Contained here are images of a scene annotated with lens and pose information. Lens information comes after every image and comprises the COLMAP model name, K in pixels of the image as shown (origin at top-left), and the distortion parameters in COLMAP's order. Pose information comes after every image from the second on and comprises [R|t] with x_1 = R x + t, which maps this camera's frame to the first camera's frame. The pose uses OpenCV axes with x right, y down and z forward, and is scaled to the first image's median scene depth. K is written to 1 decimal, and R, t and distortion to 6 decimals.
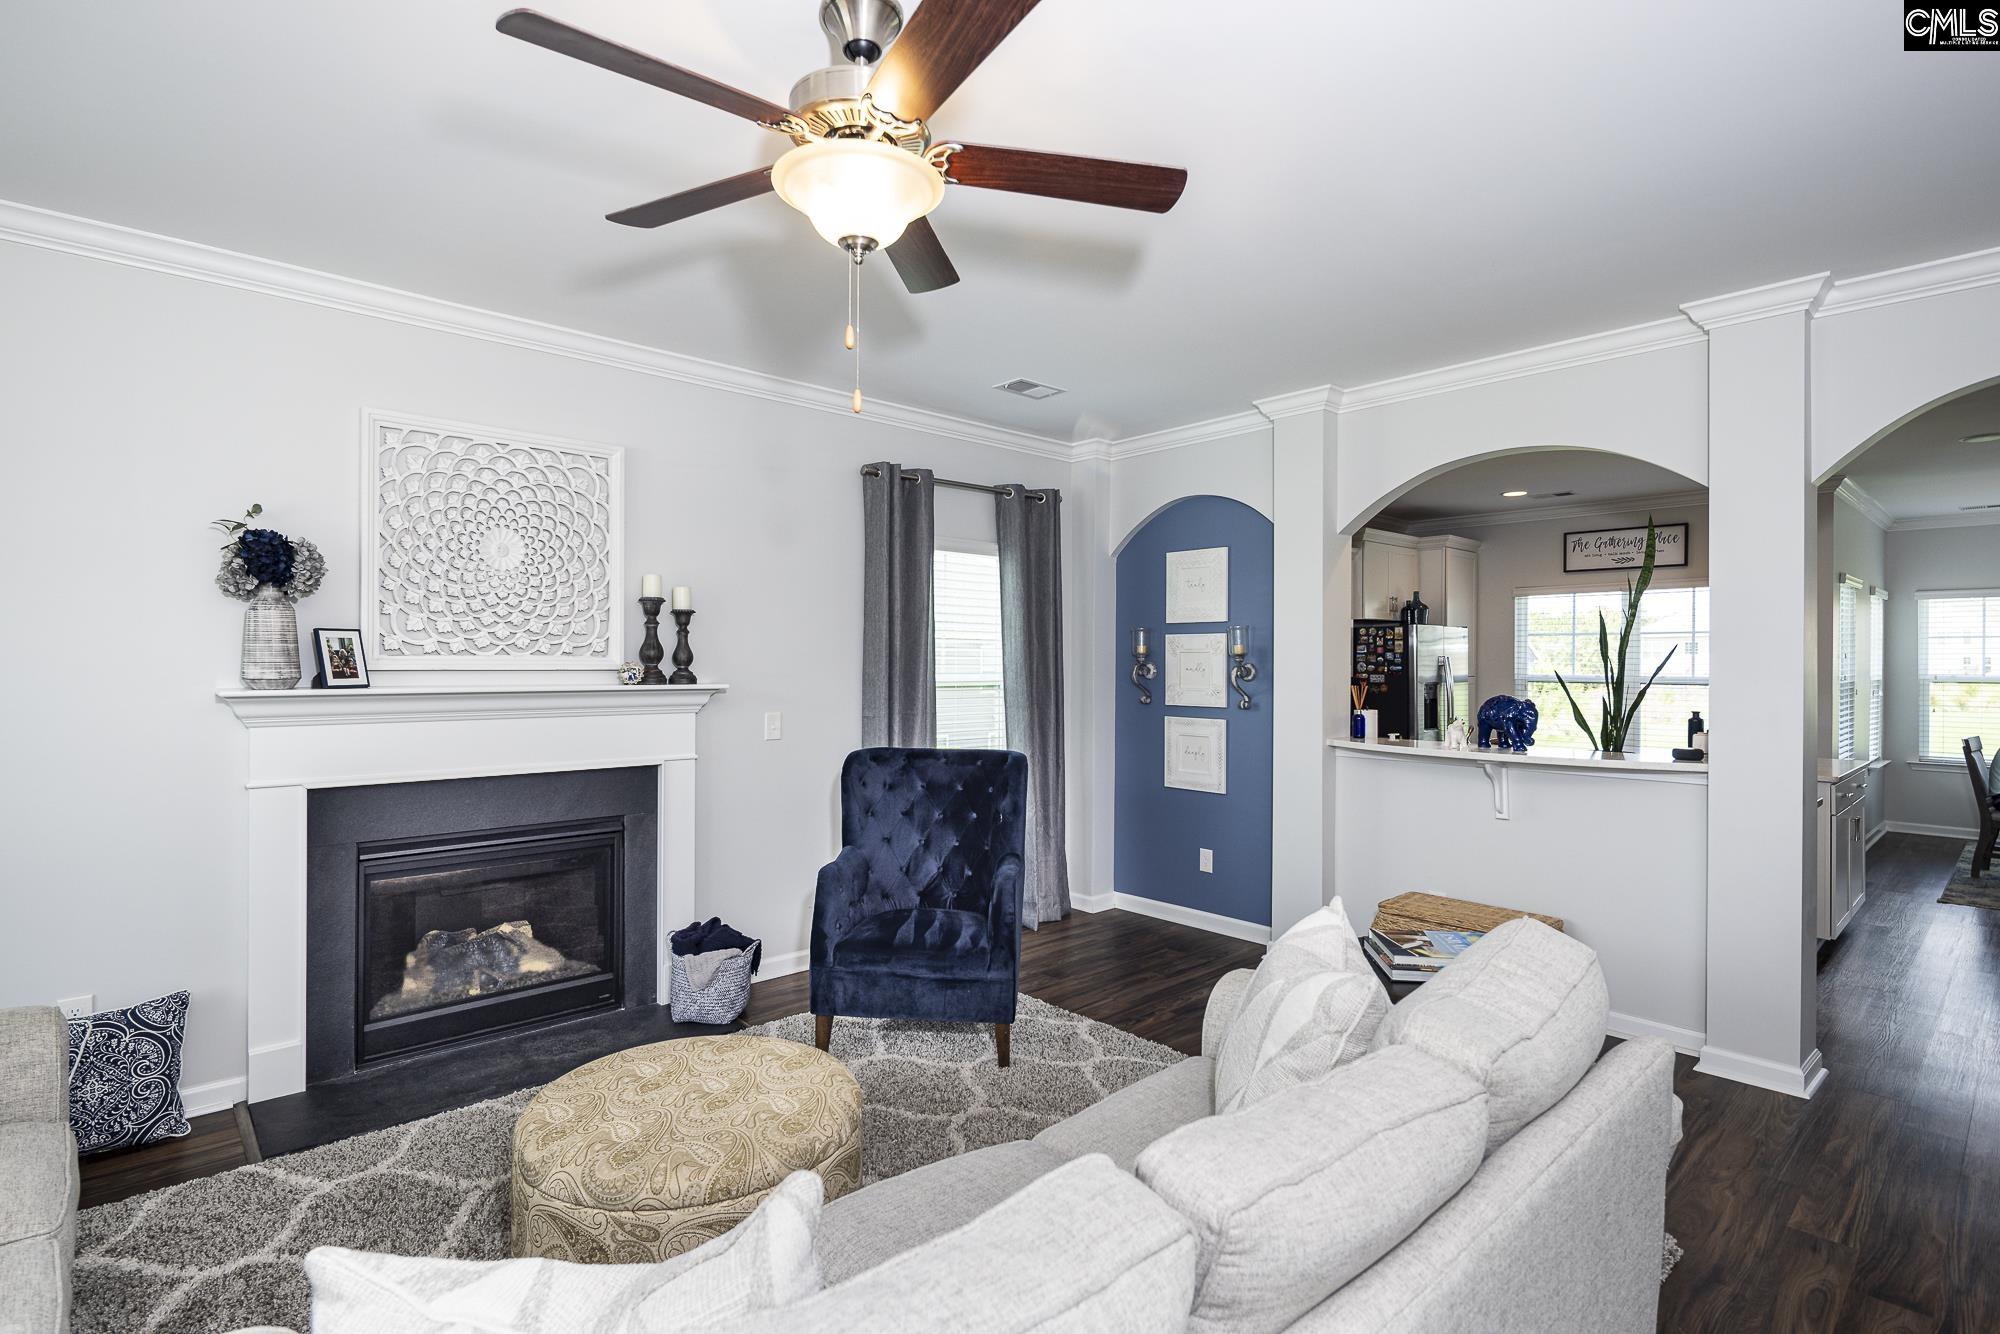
lens RADIAL K [[962.3, 0, 989.7], [0, 962.3, 668.6], [0, 0, 1]] dist [0.003964, -0.004086]
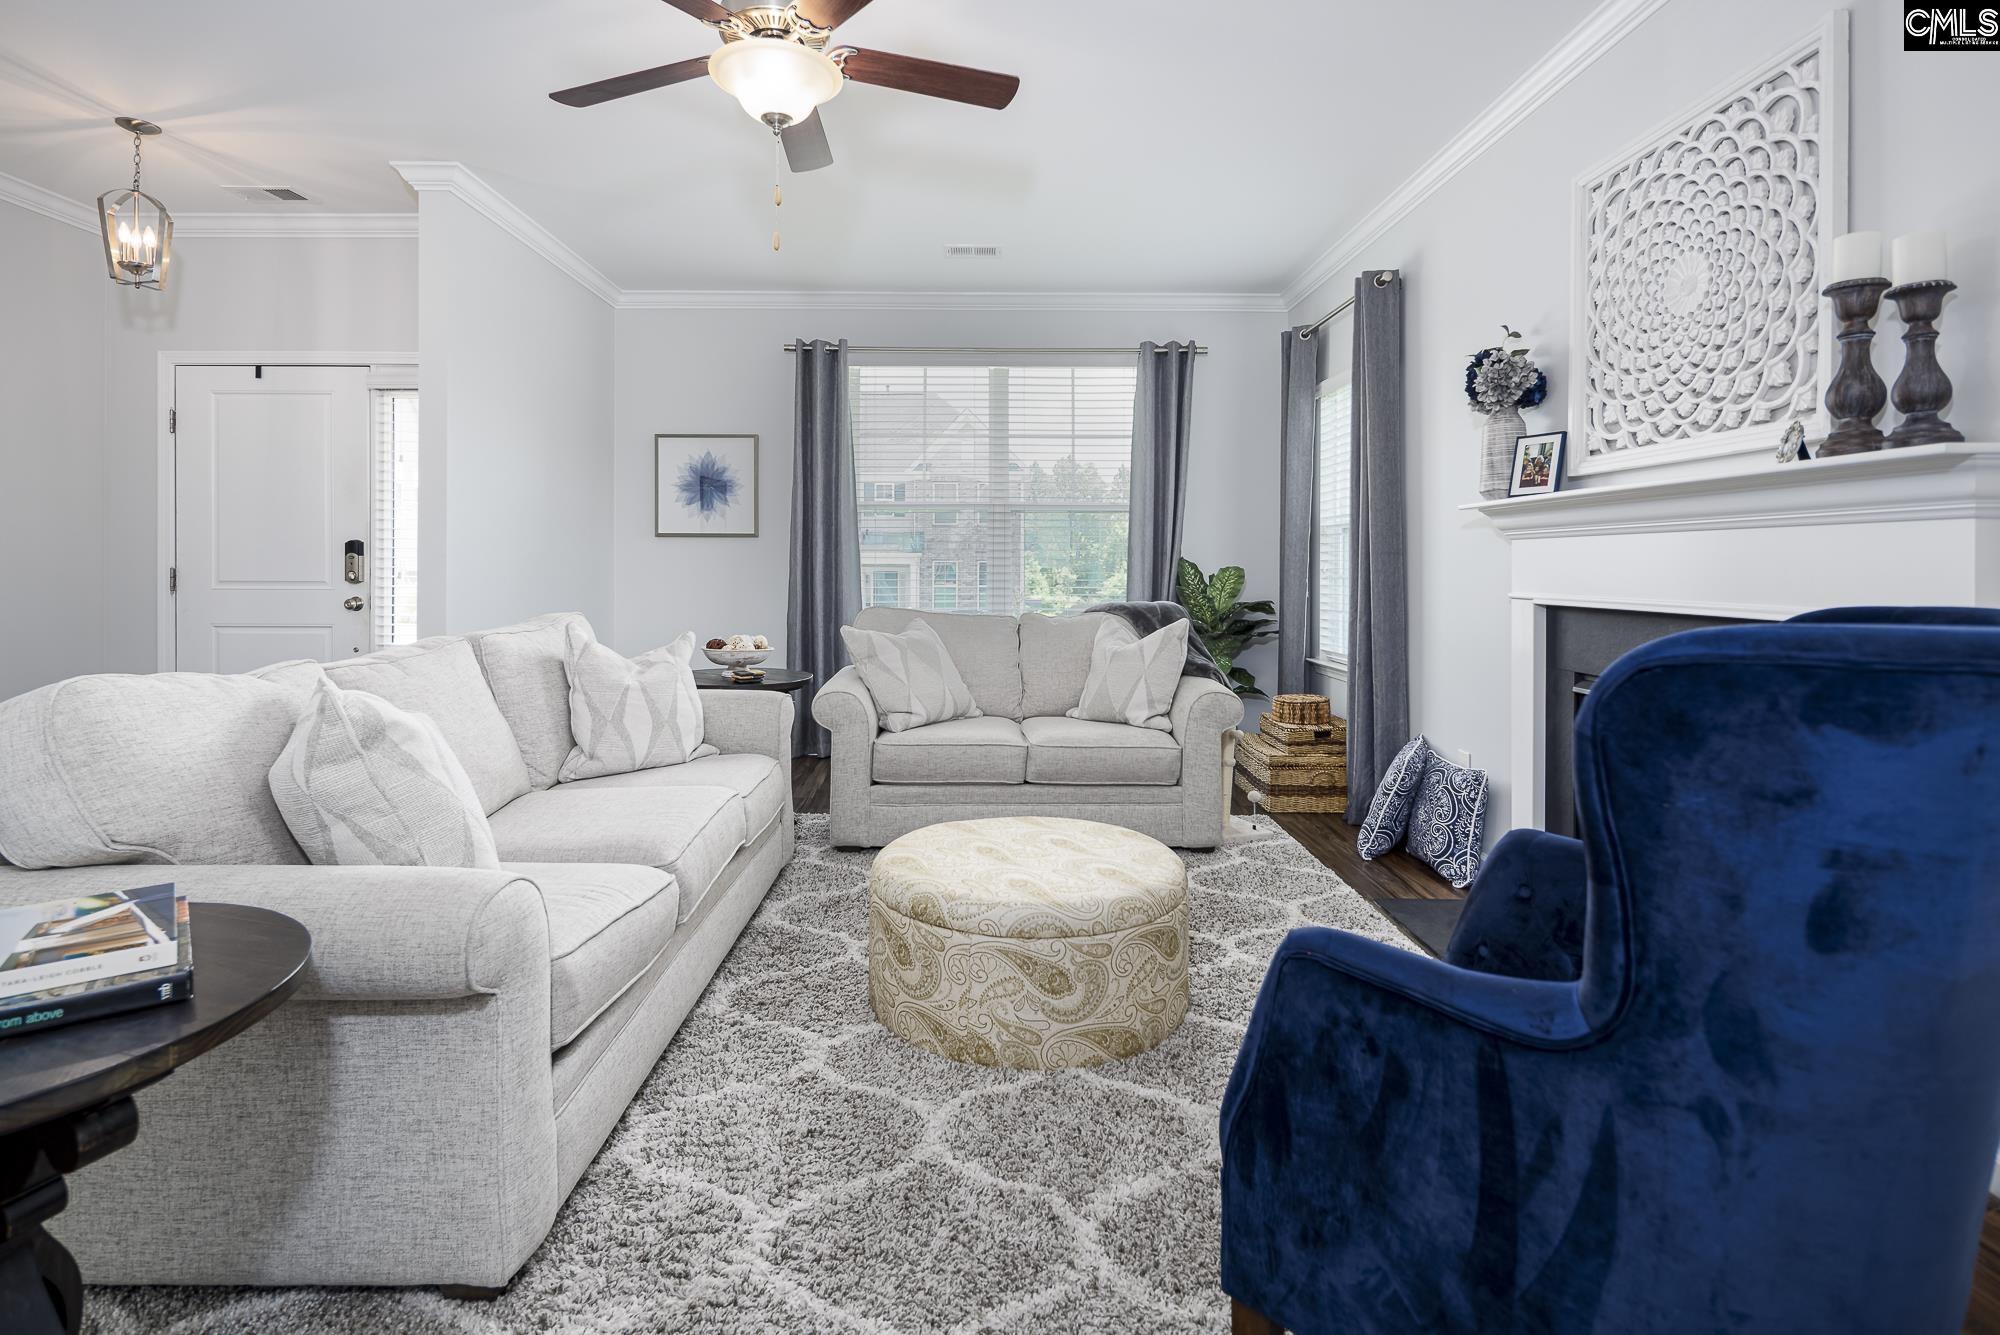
lens RADIAL K [[962.3, 0, 982.8], [0, 962.3, 566.3], [0, 0, 1]] dist [0.003964, -0.004086]
pose [[-0.673148, -0.001332, -0.739506, 0.302741], [-0.004697, 0.999986, 0.002474, 0.069088], [0.739492, 0.005139, -0.673145, 0.978847]]
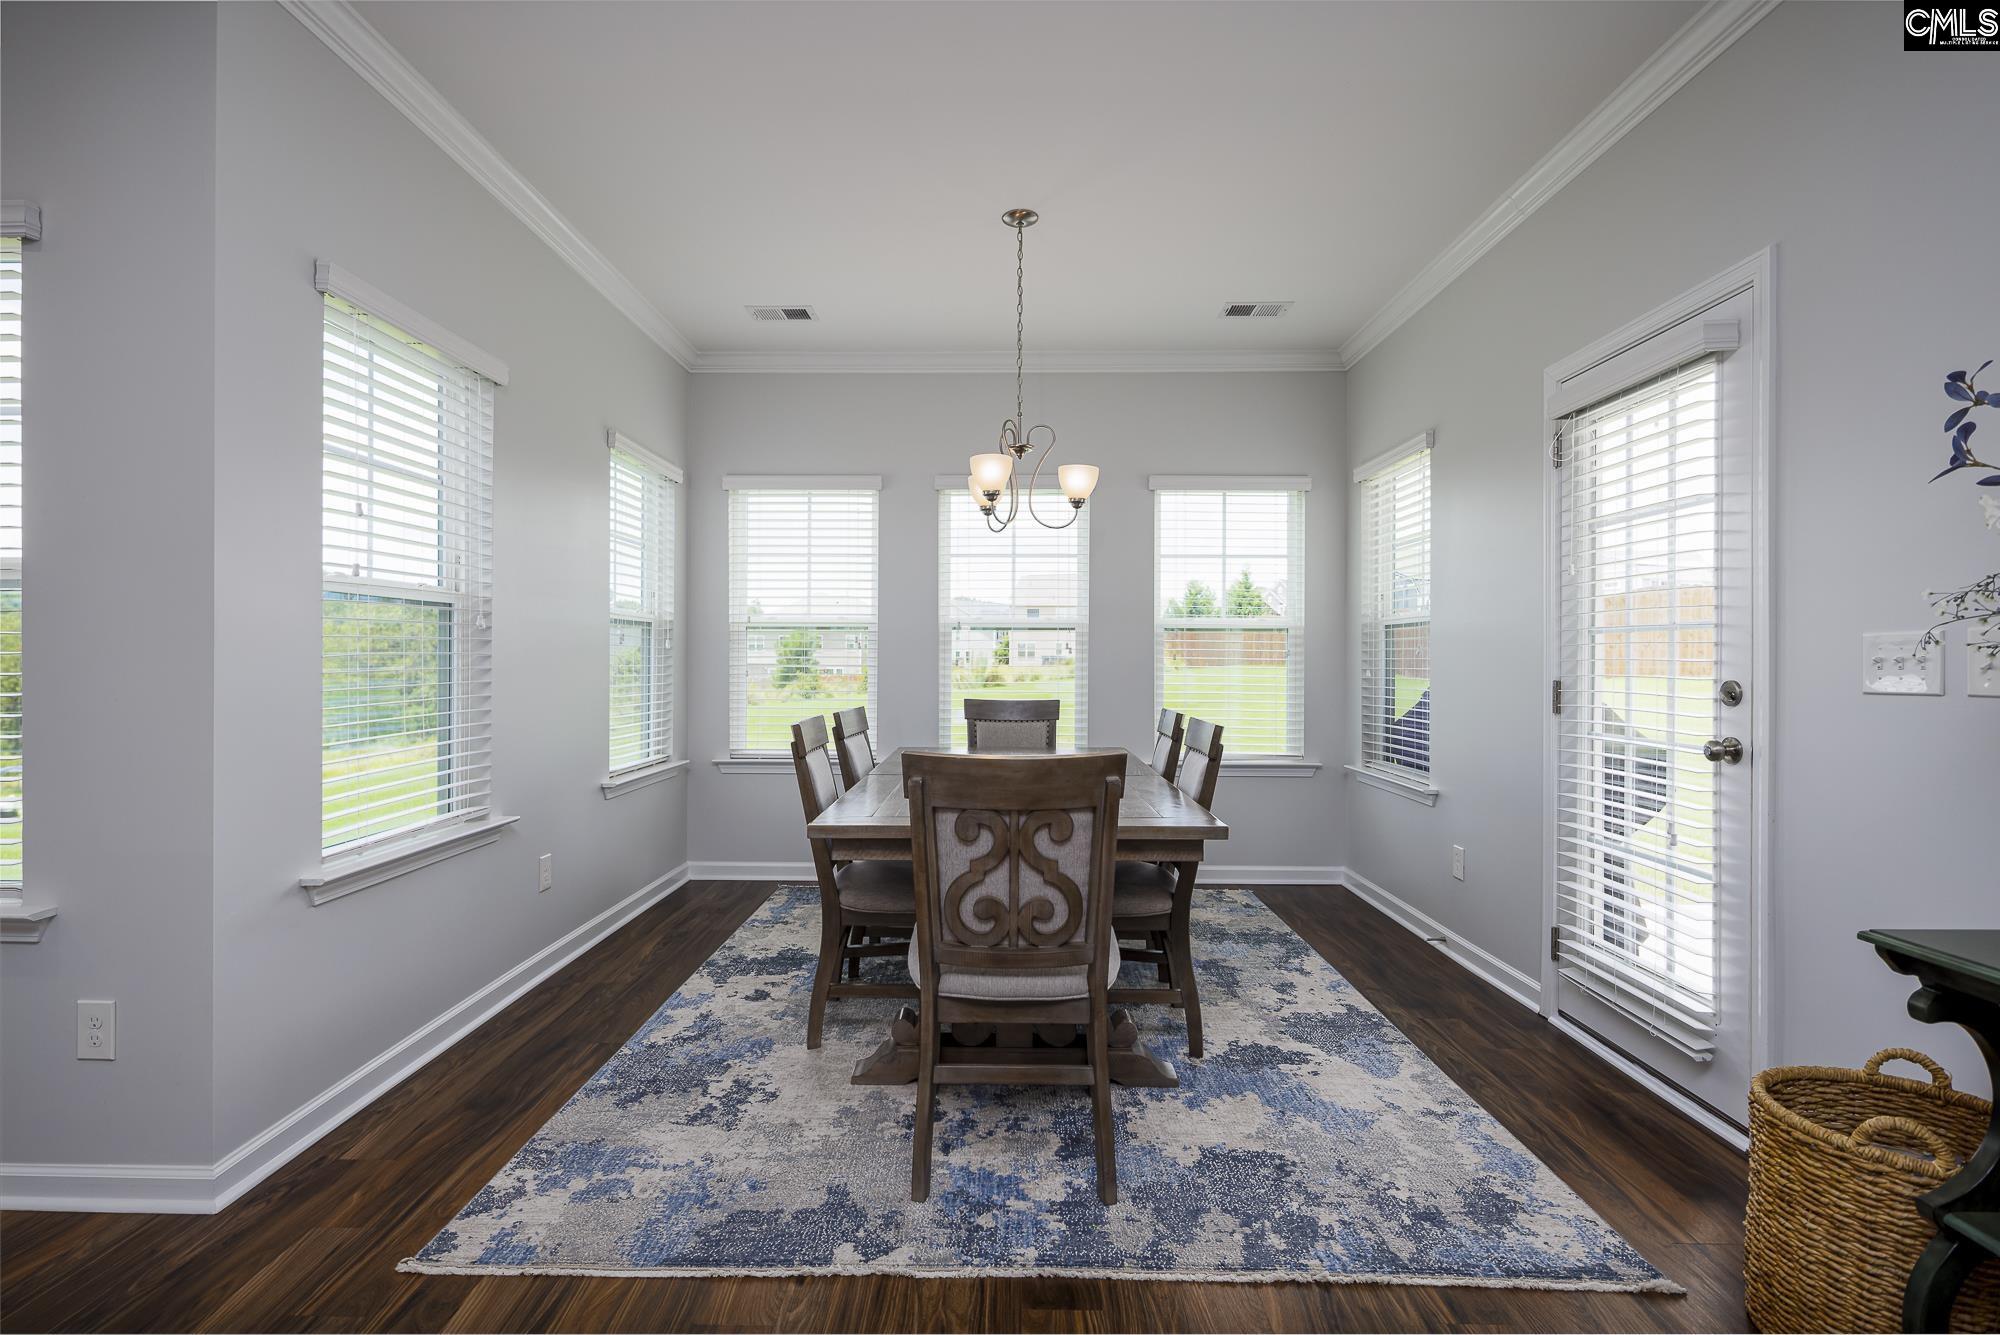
lens RADIAL K [[962.3, 0, 1001.9], [0, 962.3, 659.0], [0, 0, 1]] dist [0.003964, -0.004086]
pose [[0.682572, 0.004957, 0.730801, 1.358013], [-0.006241, 0.999980, -0.000953, 0.067598], [-0.730791, -0.003910, 0.682590, 0.975759]]
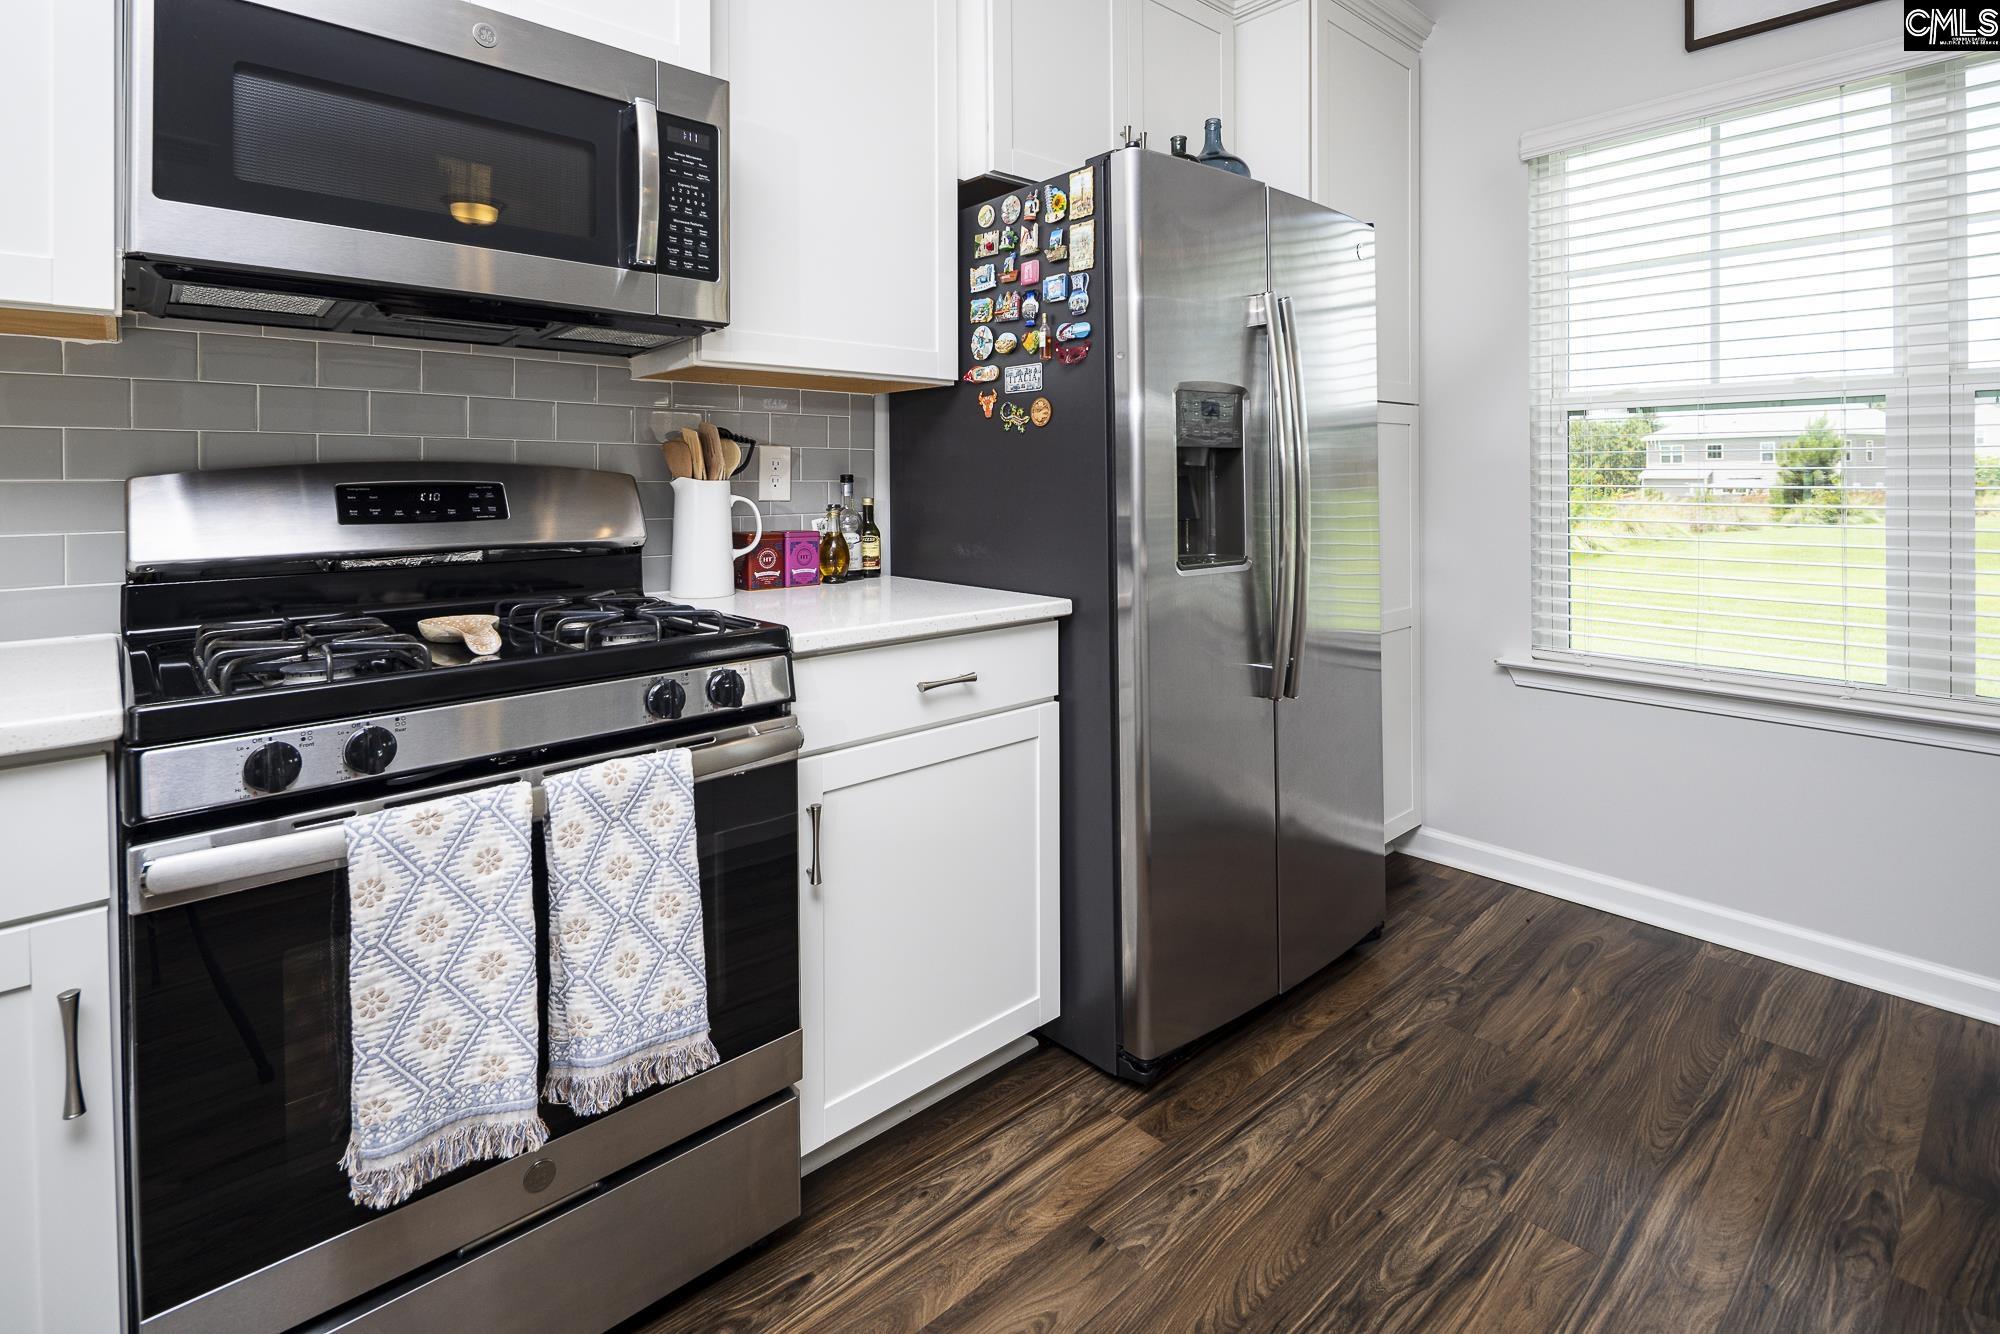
lens RADIAL K [[962.3, 0, 972.5], [0, 962.3, 477.5], [0, 0, 1]] dist [0.003964, -0.004086]
pose [[0.999885, -0.006356, -0.013779, 0.710318], [0.006344, 0.999979, -0.000924, 0.069185], [0.013785, 0.000837, 0.999905, 1.322023]]
